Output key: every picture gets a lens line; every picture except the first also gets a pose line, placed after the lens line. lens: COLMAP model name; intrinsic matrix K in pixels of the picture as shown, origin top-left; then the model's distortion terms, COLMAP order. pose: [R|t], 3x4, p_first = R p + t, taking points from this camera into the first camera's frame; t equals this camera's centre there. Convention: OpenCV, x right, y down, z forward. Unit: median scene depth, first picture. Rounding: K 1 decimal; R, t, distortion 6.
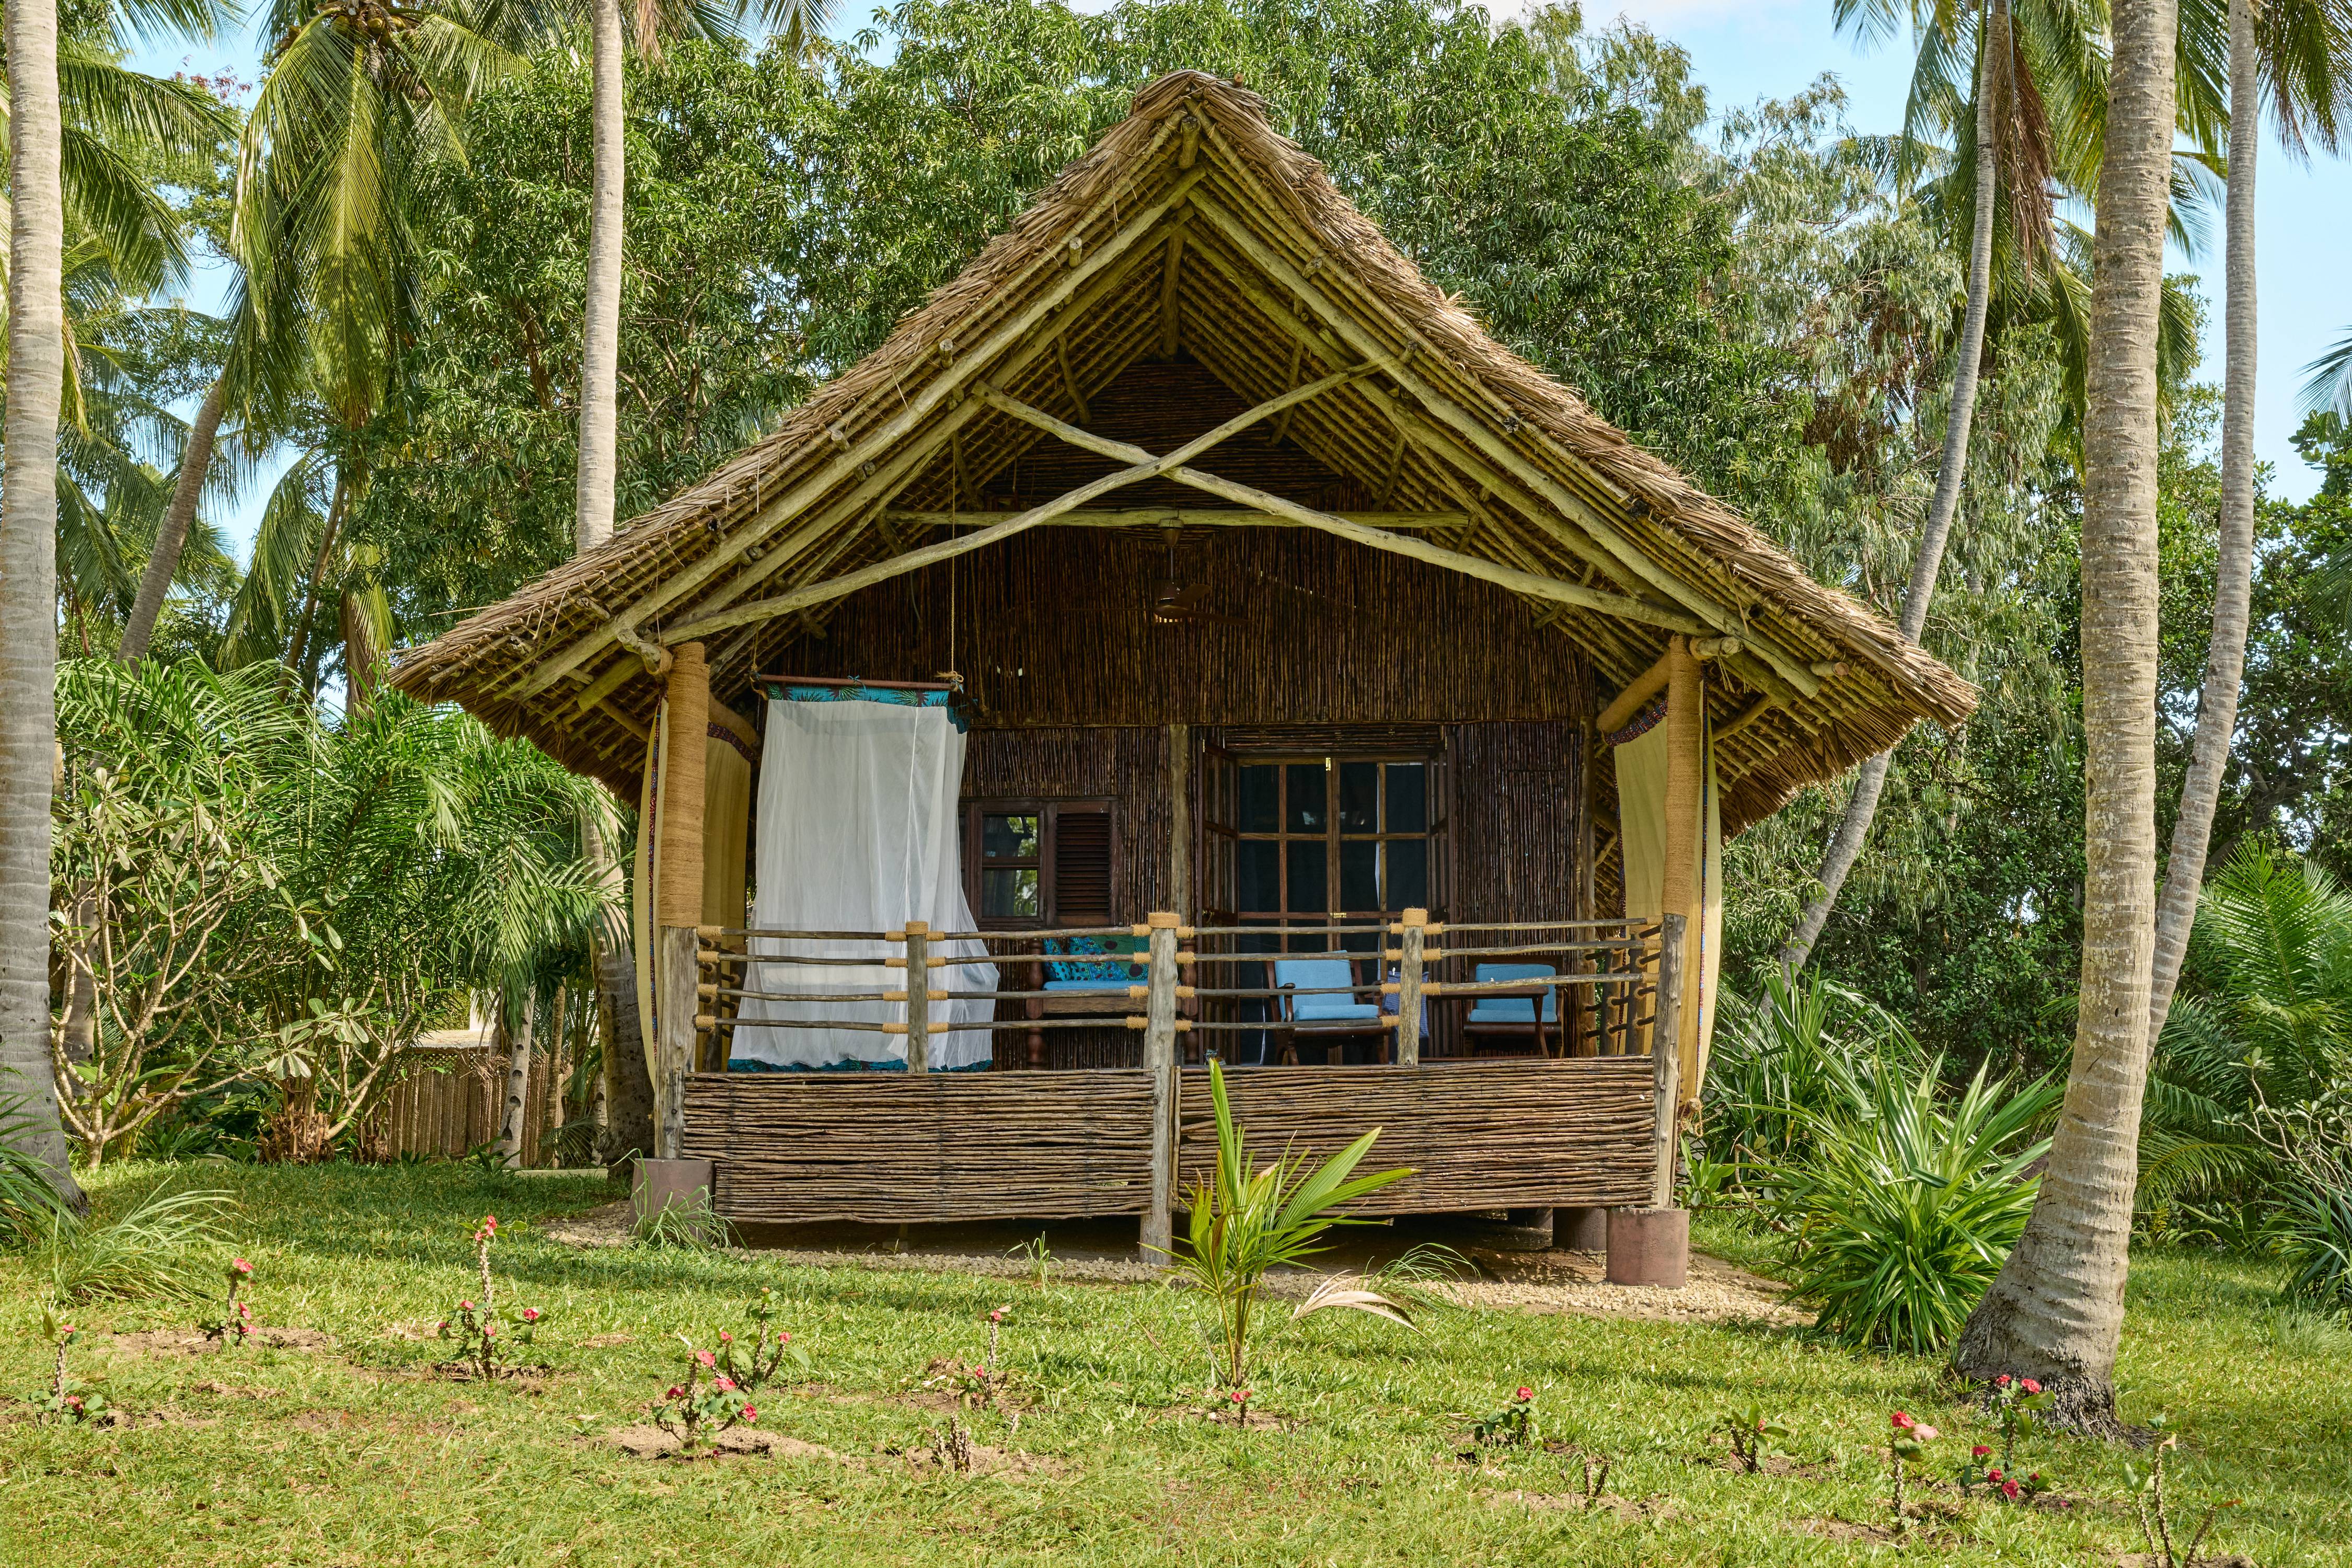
lens RADIAL K [[2993.5, 0, 1172.8], [0, 2993.5, 786.2], [0, 0, 1]] dist [0.046222, 0.000000]
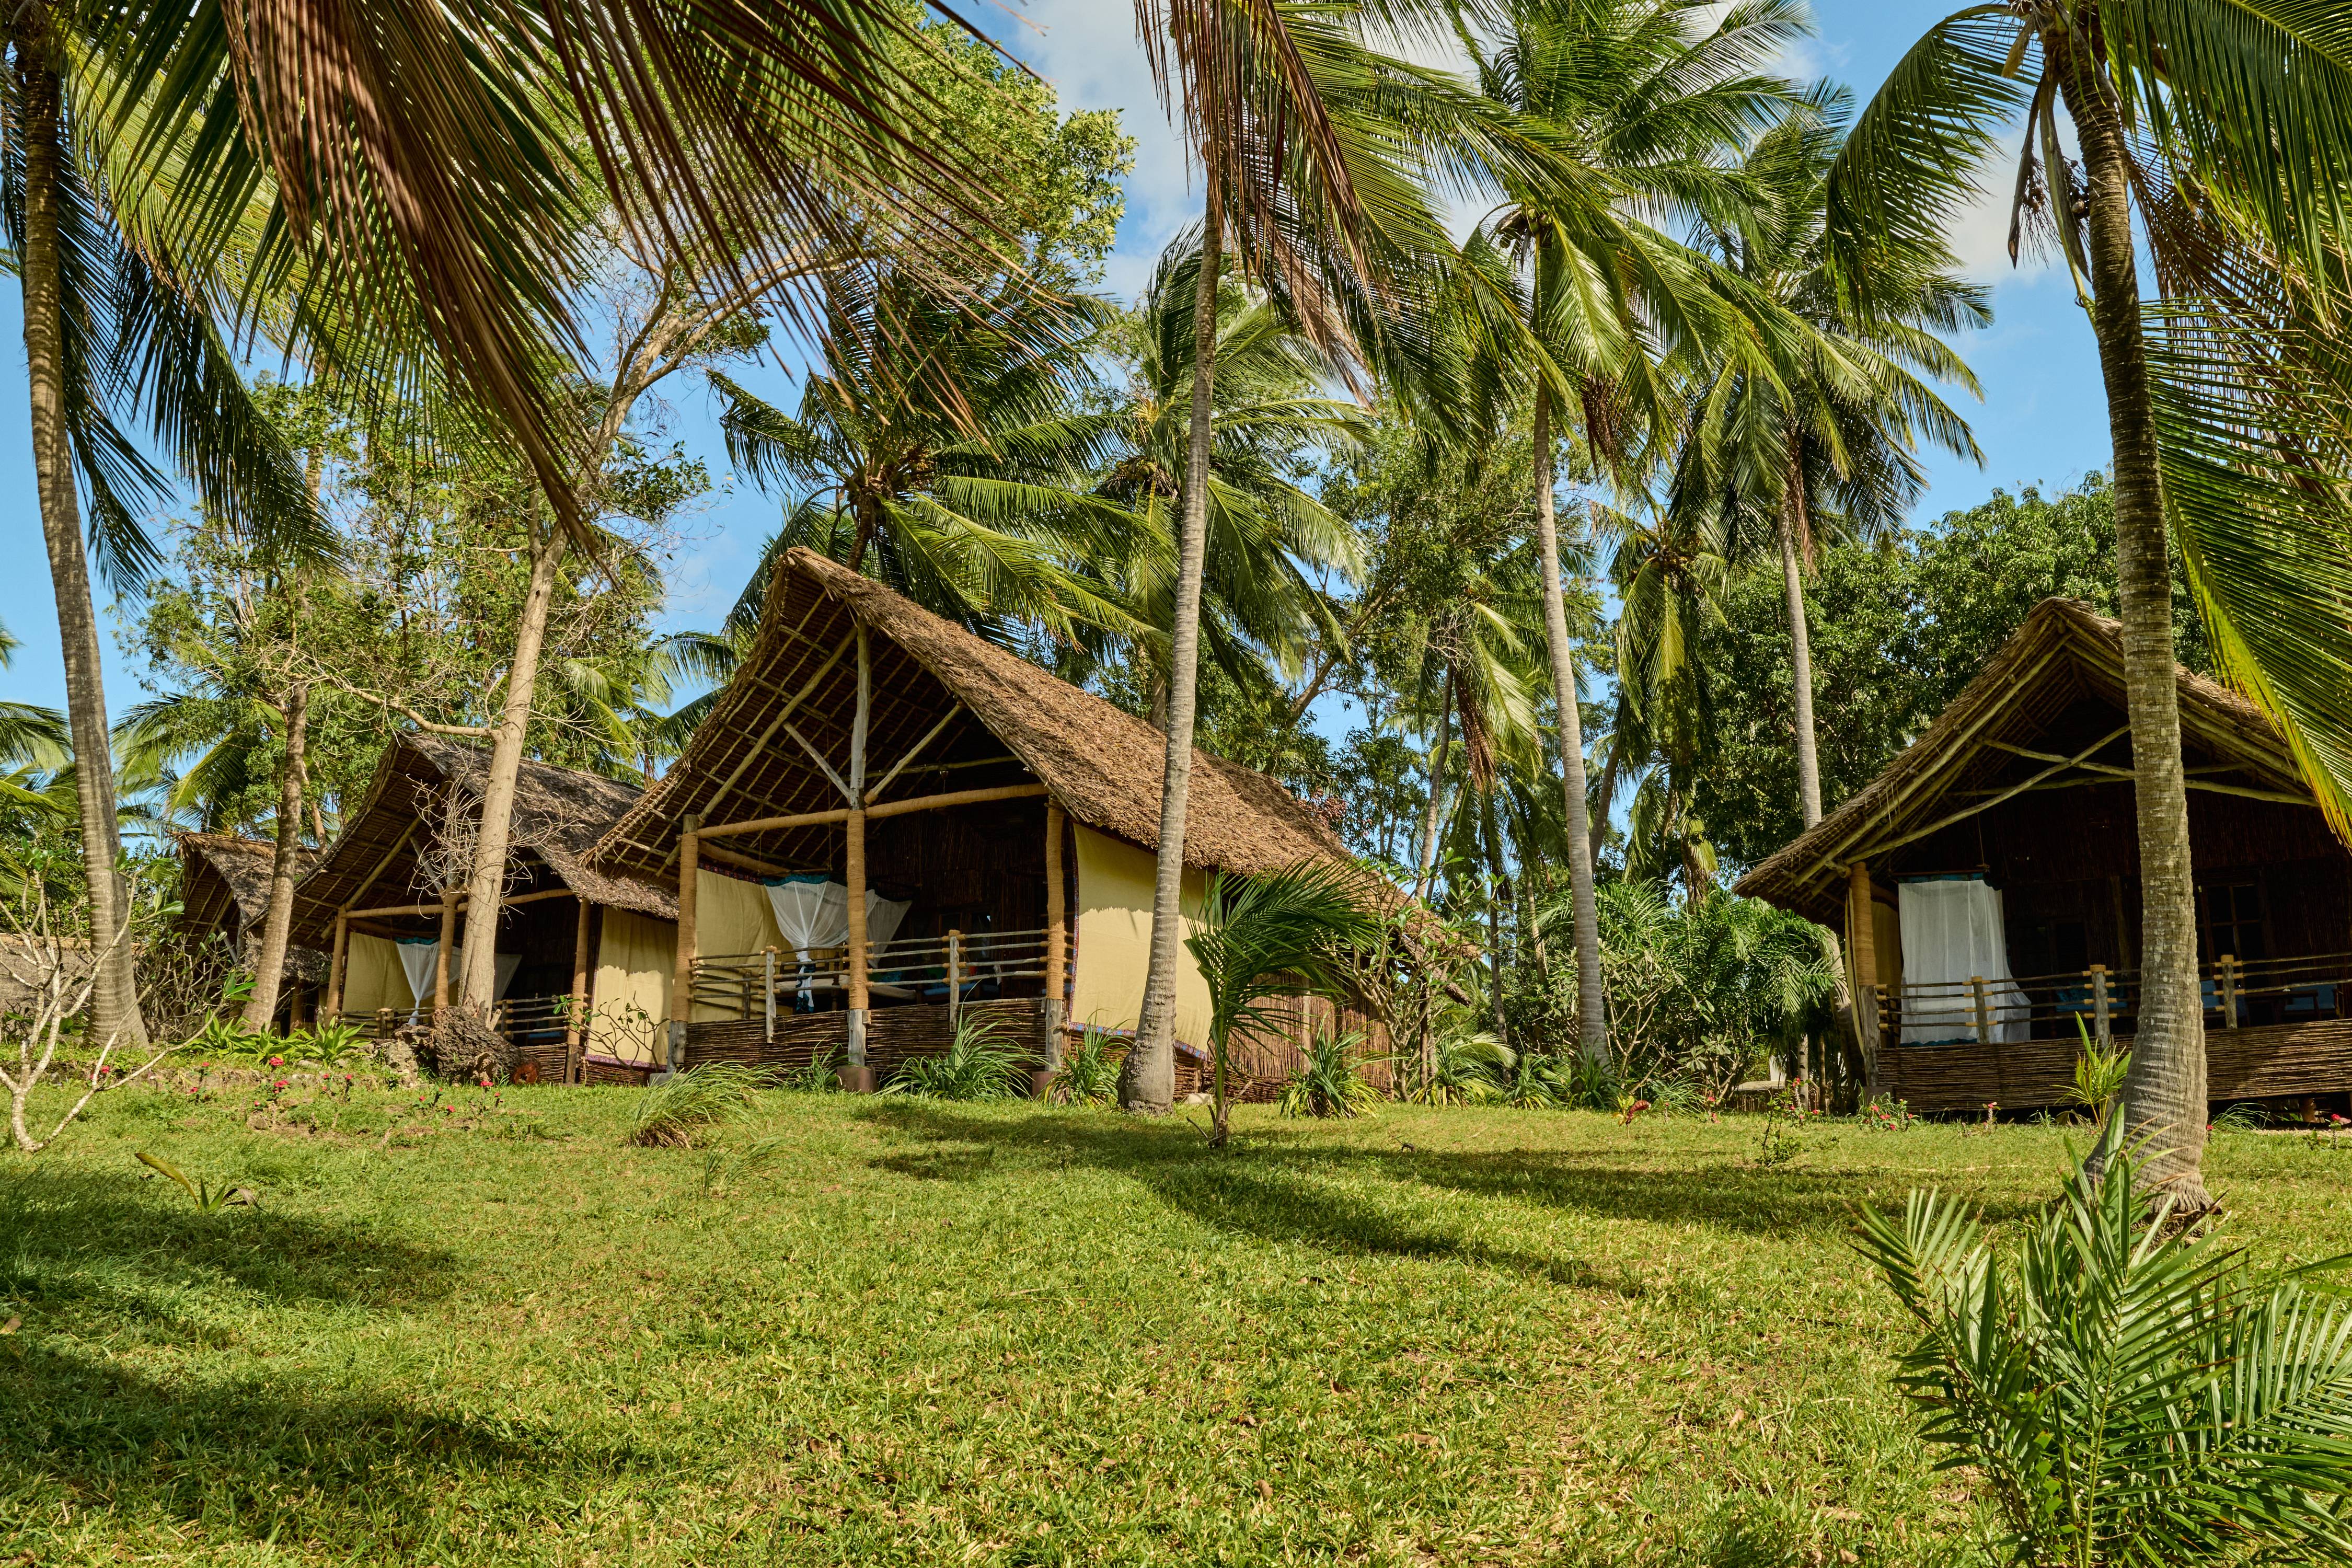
lens RADIAL K [[1897.1, 0, 1170.5], [0, 1897.1, 788.7], [0, 0, 1]] dist [0.002631, 0.006771]
pose [[0.863306, -0.113502, -0.491752, 0.098776], [0.072259, 0.992142, -0.102143, 0.006613], [0.499481, 0.052647, 0.864724, -0.493050]]
